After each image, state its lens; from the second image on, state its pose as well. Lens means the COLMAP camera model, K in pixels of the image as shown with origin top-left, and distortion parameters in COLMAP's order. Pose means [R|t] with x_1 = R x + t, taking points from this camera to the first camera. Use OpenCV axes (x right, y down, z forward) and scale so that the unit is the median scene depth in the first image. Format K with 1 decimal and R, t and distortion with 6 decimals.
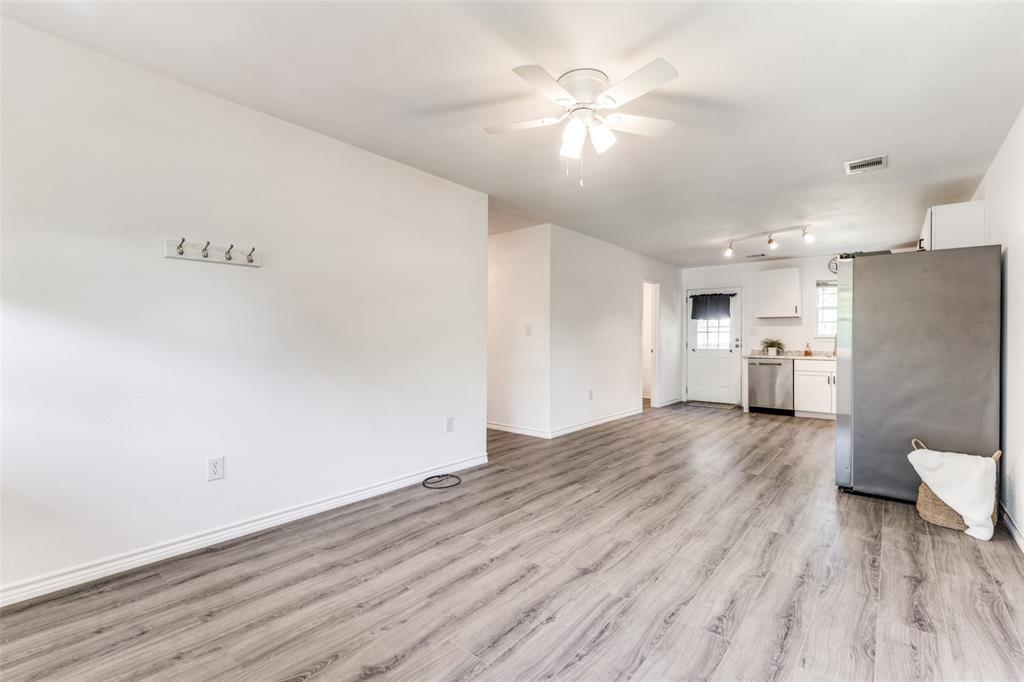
lens RADIAL K [[458.5, 0, 513.6], [0, 458.5, 339.7], [0, 0, 1]] dist [0.005486, 0.000093]
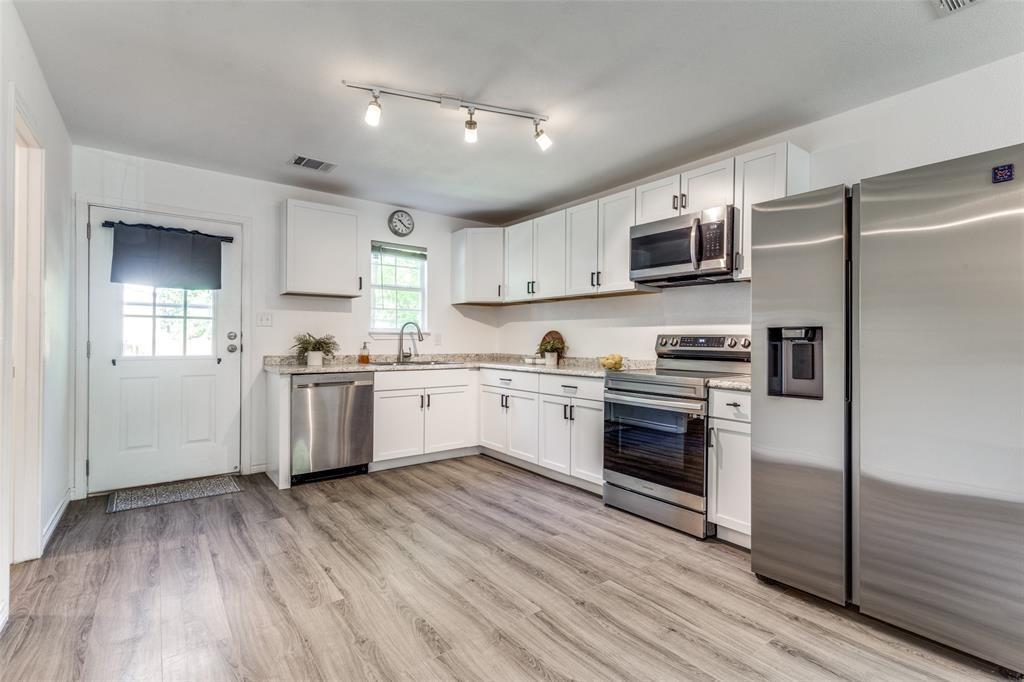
lens RADIAL K [[479.2, 0, 537.2], [0, 479.2, 340.6], [0, 0, 1]] dist [0.003868, -0.000032]
pose [[0.209019, -0.002742, 0.977908, 0.159469], [-0.005813, 0.999975, 0.004046, 0.003039], [-0.977894, -0.006530, 0.208998, 1.347577]]
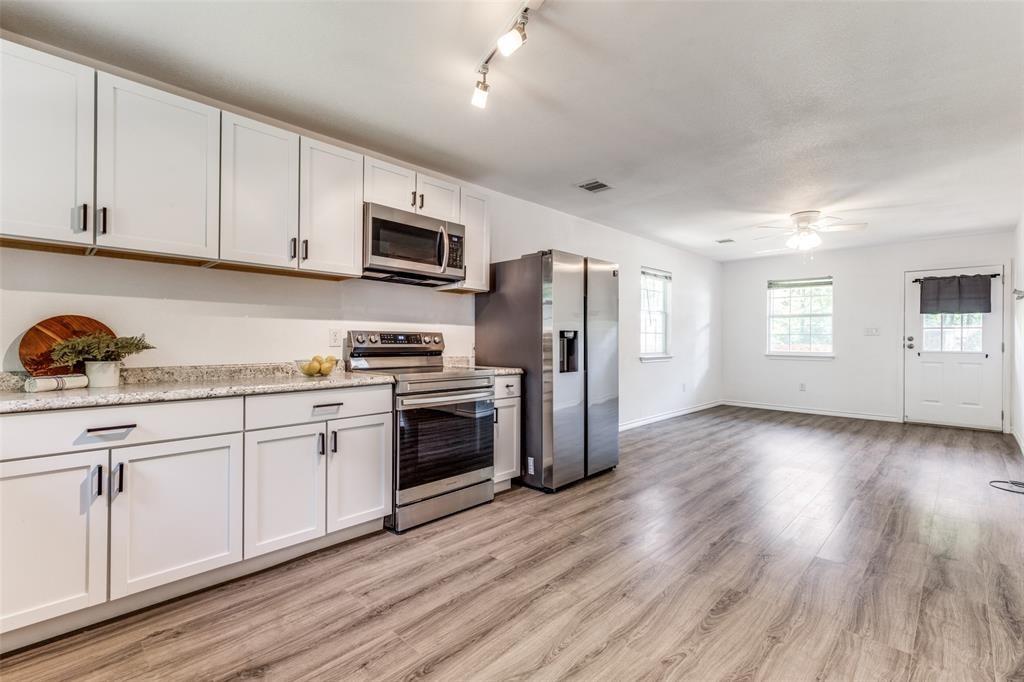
lens RADIAL K [[458.5, 0, 513.6], [0, 458.5, 339.7], [0, 0, 1]] dist [0.005486, 0.000093]
pose [[-0.996473, -0.010137, 0.083297, 0.862799], [-0.010122, 0.999949, 0.000602, 0.006427], [-0.083299, -0.000244, -0.996525, 2.154050]]
